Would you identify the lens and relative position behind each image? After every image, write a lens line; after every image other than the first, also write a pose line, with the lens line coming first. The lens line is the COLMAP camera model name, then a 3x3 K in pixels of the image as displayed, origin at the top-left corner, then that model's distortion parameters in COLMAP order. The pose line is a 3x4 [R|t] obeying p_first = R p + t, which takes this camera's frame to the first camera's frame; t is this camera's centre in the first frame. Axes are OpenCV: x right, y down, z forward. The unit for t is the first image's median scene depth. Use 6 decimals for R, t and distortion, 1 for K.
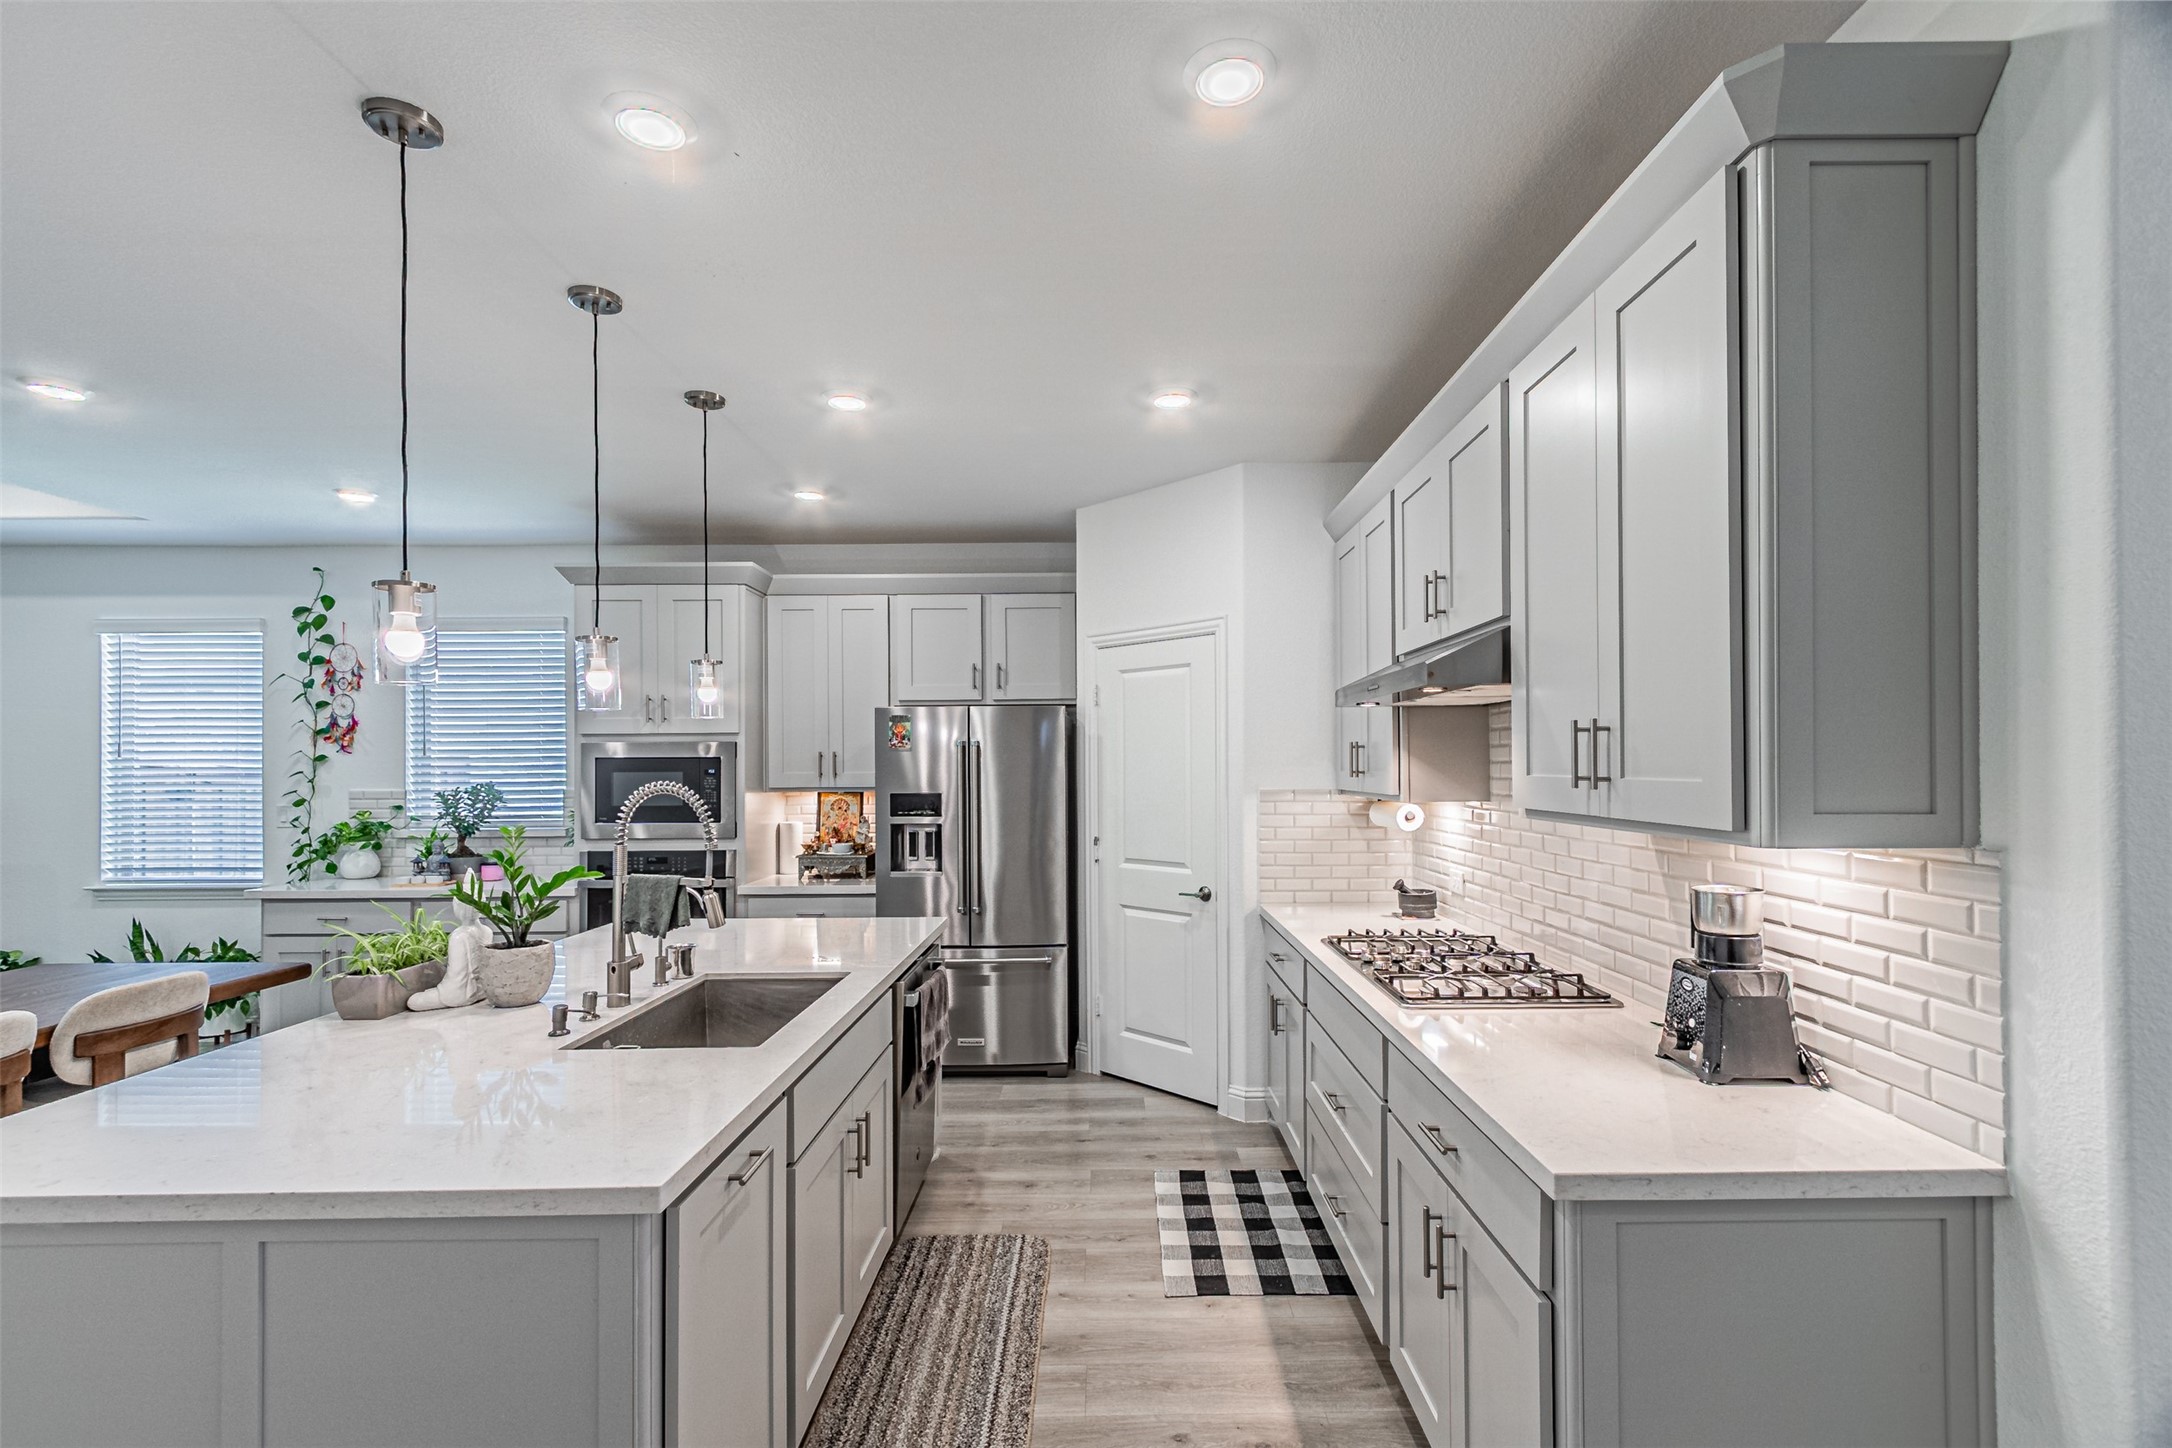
lens RADIAL K [[958.3, 0, 1113.2], [0, 958.3, 755.6], [0, 0, 1]] dist [0.008205, -0.000818]
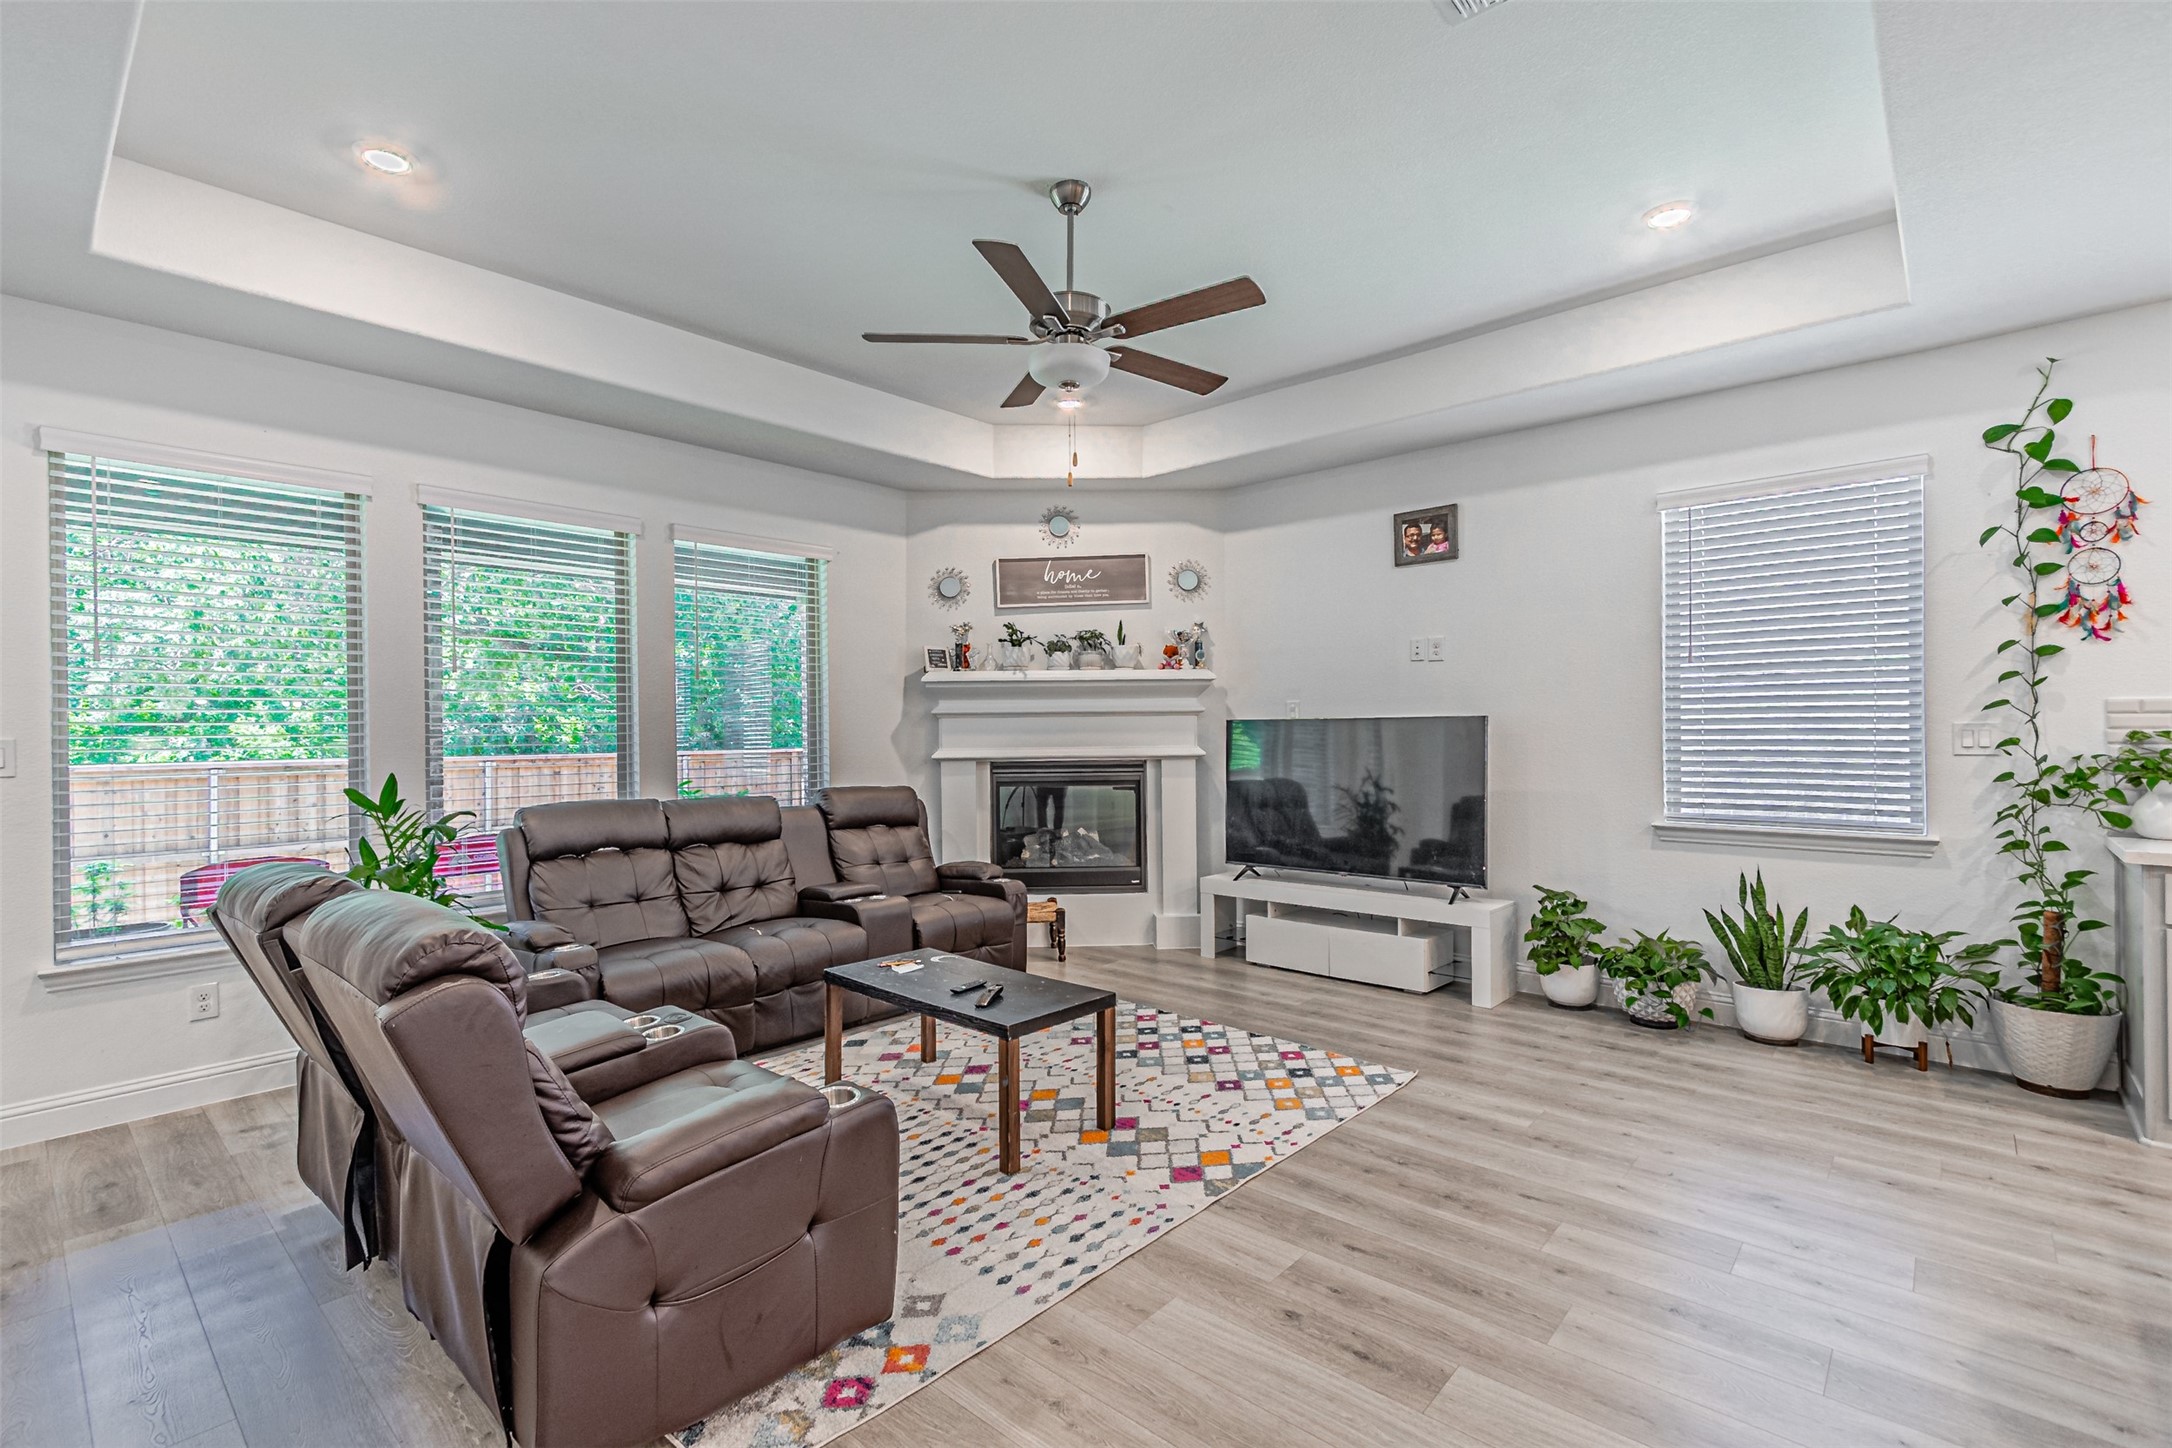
lens RADIAL K [[976.5, 0, 1064.1], [0, 976.5, 729.8], [0, 0, 1]] dist [0.008175, -0.000896]
pose [[0.728860, 0.000830, -0.684662, -1.143970], [0.012720, 0.999810, 0.014753, 0.050984], [0.684544, -0.019461, 0.728711, 0.077838]]
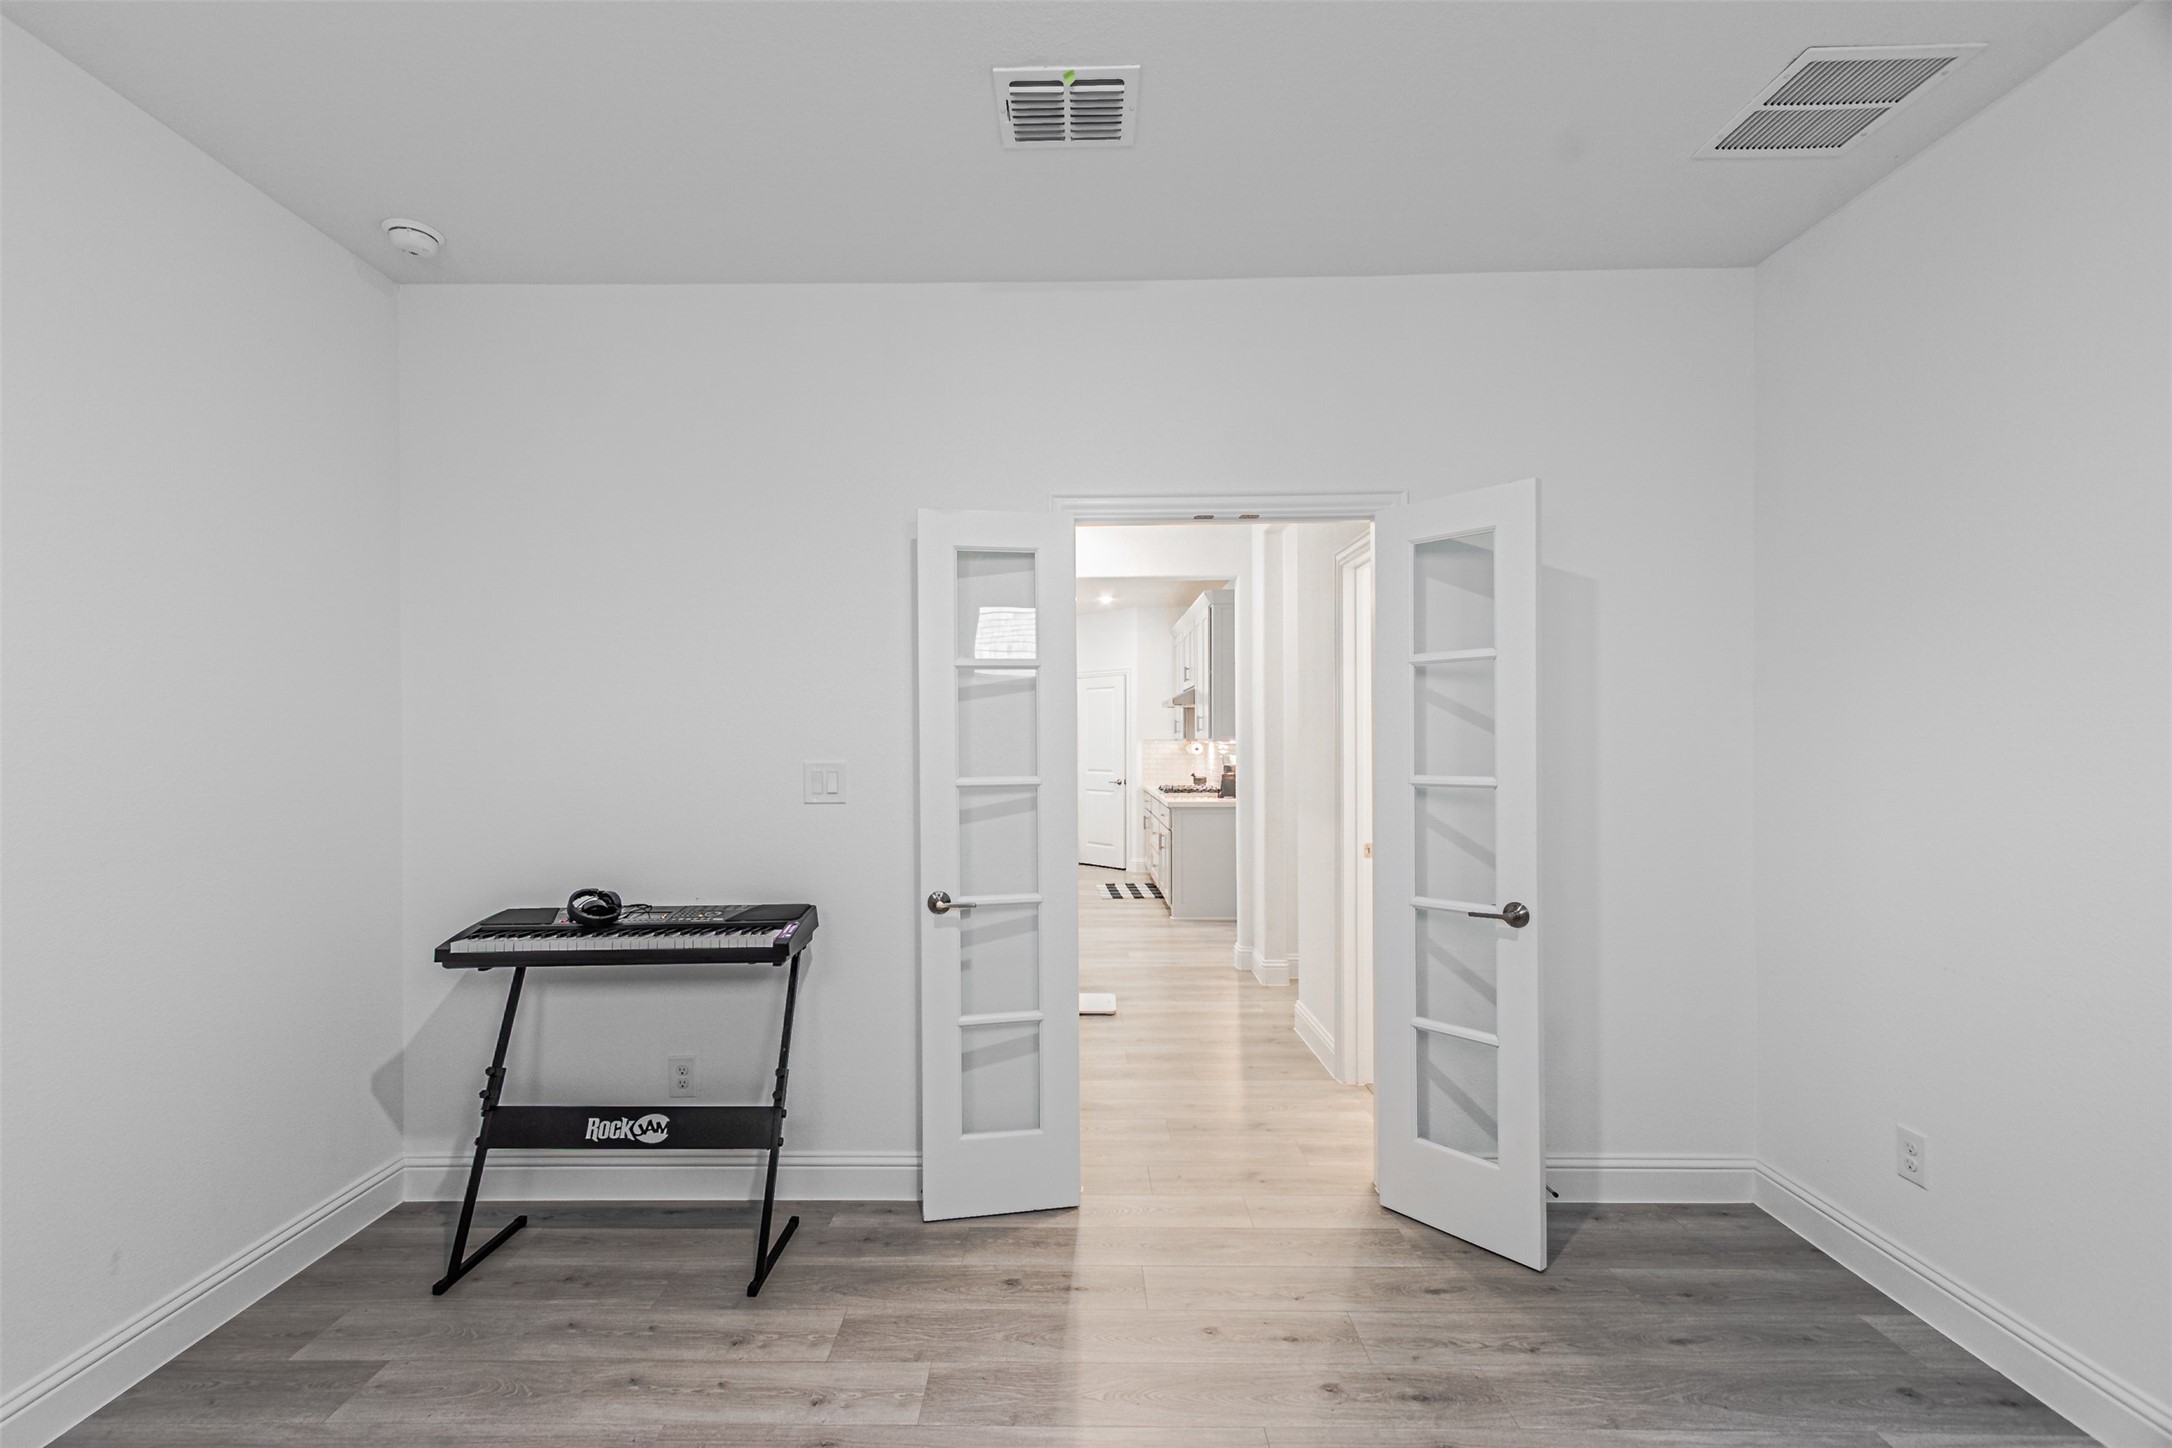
lens RADIAL K [[963.8, 0, 1092.3], [0, 963.8, 722.6], [0, 0, 1]] dist [0.010318, -0.003159]
pose [[0.999867, -0.002823, 0.016035, -0.018530], [0.002566, 0.999869, 0.015998, -0.046004], [-0.016078, -0.015954, 0.999743, -1.489054]]
